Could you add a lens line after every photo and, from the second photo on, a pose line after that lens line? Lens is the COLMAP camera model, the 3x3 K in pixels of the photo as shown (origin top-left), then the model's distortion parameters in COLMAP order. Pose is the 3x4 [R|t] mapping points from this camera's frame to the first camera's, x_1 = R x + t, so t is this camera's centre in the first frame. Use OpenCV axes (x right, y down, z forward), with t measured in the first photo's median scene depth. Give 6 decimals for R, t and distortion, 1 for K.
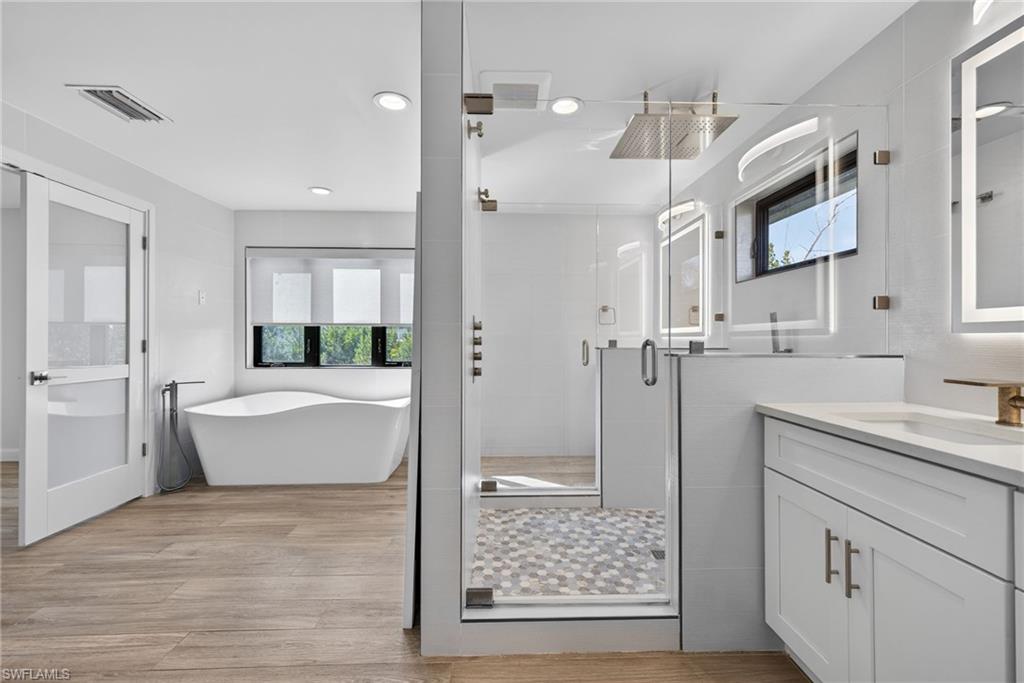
lens RADIAL K [[453.4, 0, 511.7], [0, 453.4, 339.4], [0, 0, 1]] dist [0.010533, -0.001286]
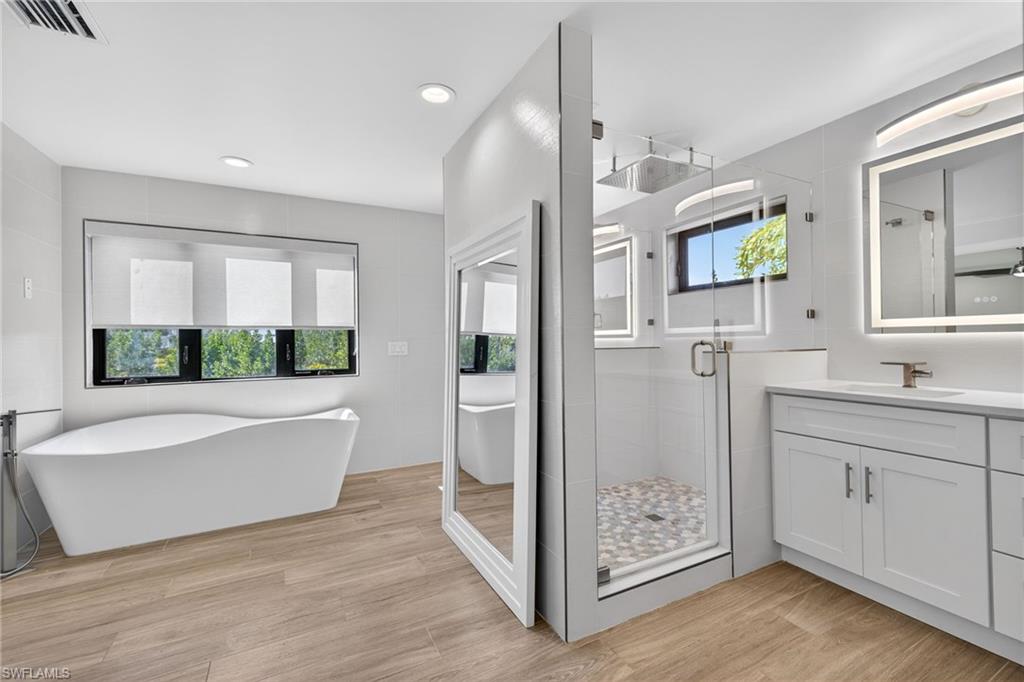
lens RADIAL K [[453.4, 0, 530.8], [0, 453.4, 338.9], [0, 0, 1]] dist [0.010533, -0.001286]
pose [[0.891043, -0.010719, 0.453792, -0.474461], [0.013409, 0.999906, -0.002710, -0.004366], [-0.453720, 0.008500, 0.891104, 0.060541]]
